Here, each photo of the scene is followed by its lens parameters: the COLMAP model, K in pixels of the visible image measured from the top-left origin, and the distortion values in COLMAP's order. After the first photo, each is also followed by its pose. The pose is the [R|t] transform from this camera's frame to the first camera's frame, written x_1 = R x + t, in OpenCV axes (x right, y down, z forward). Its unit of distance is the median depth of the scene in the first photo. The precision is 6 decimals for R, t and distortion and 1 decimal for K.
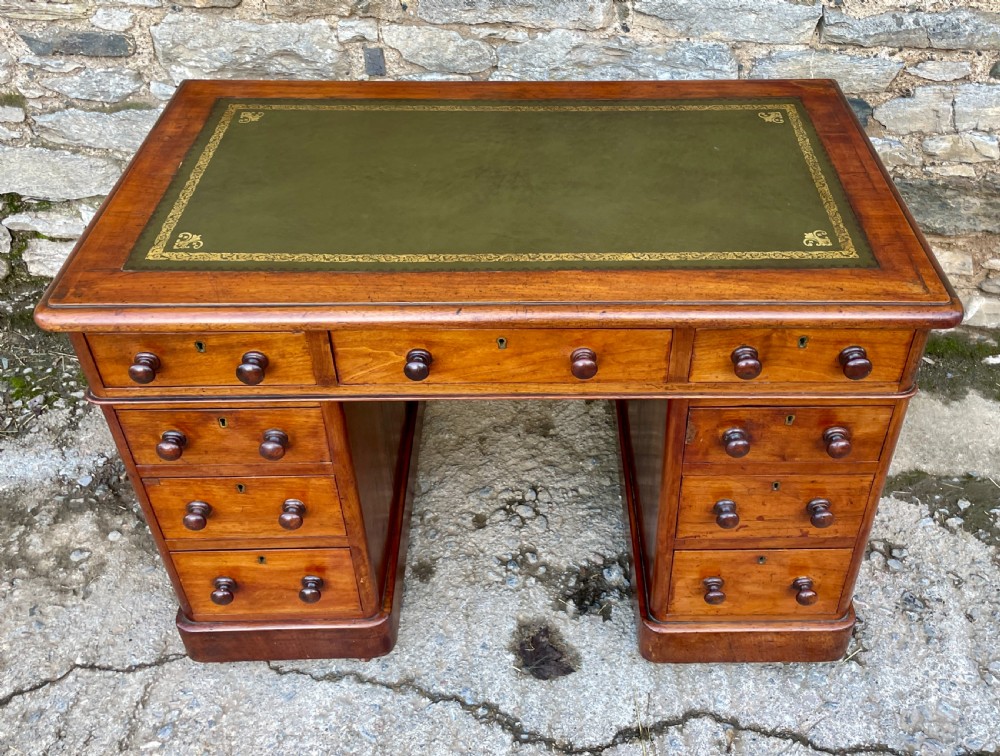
lens RADIAL K [[970.6, 0, 541.9], [0, 970.6, 301.4], [0, 0, 1]] dist [0.077644, -0.081441]
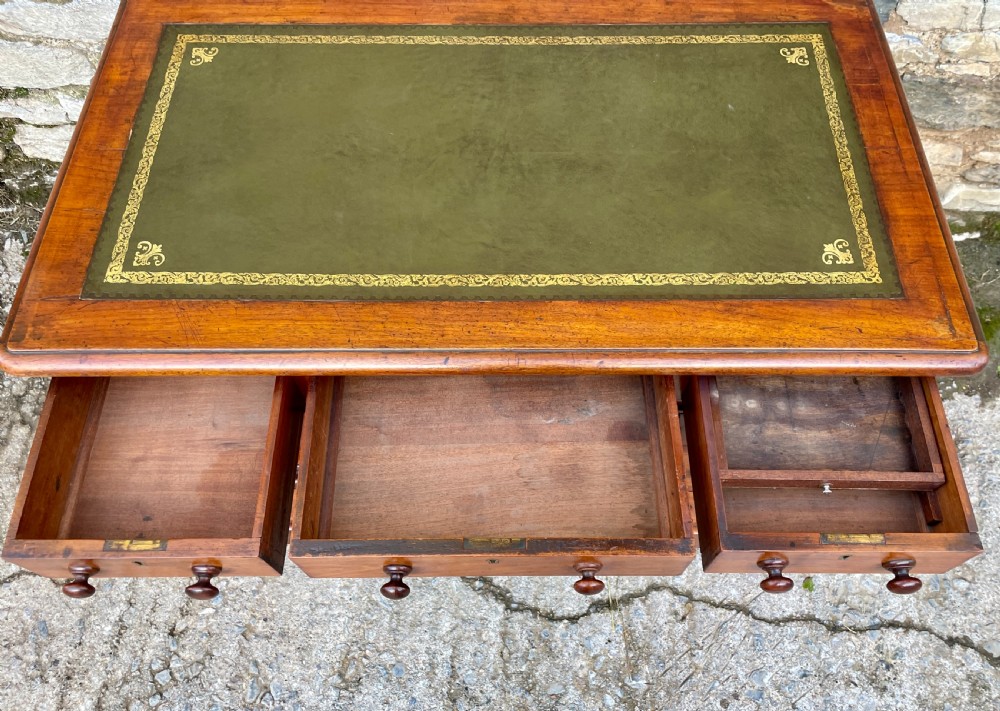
lens RADIAL K [[781.4, 0, 516.8], [0, 781.4, 375.6], [0, 0, 1]] dist [0.088622, -0.121021]
pose [[0.999978, 0.002718, -0.006023, -0.009121], [-0.000077, 0.916204, 0.400713, -0.195423], [0.006607, -0.400704, 0.916184, 0.213539]]
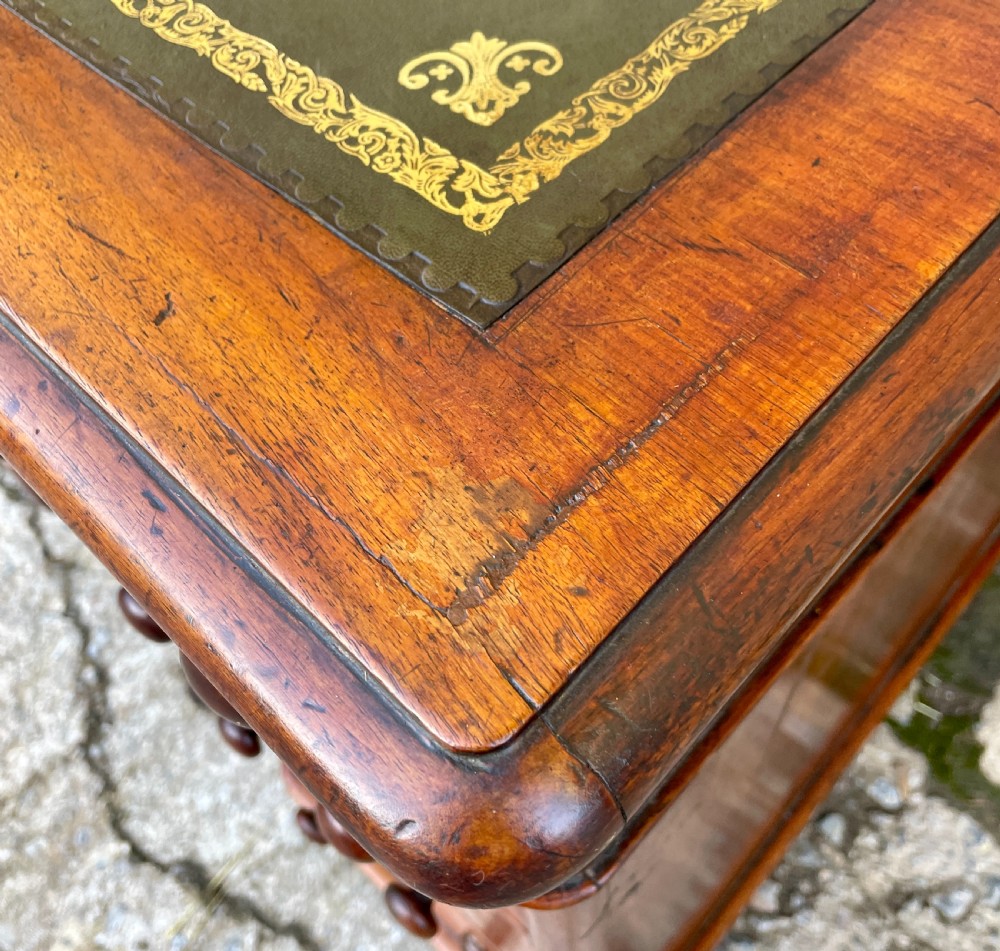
lens RADIAL K [[1033.3, 0, 499.1], [0, 1033.3, 429.0], [0, 0, 1]] dist [0.094645, -0.159679]
pose [[0.715681, 0.534117, -0.450022, 0.325157], [-0.367472, 0.835905, 0.407709, -0.070822], [0.593940, -0.126419, 0.794514, 0.629154]]
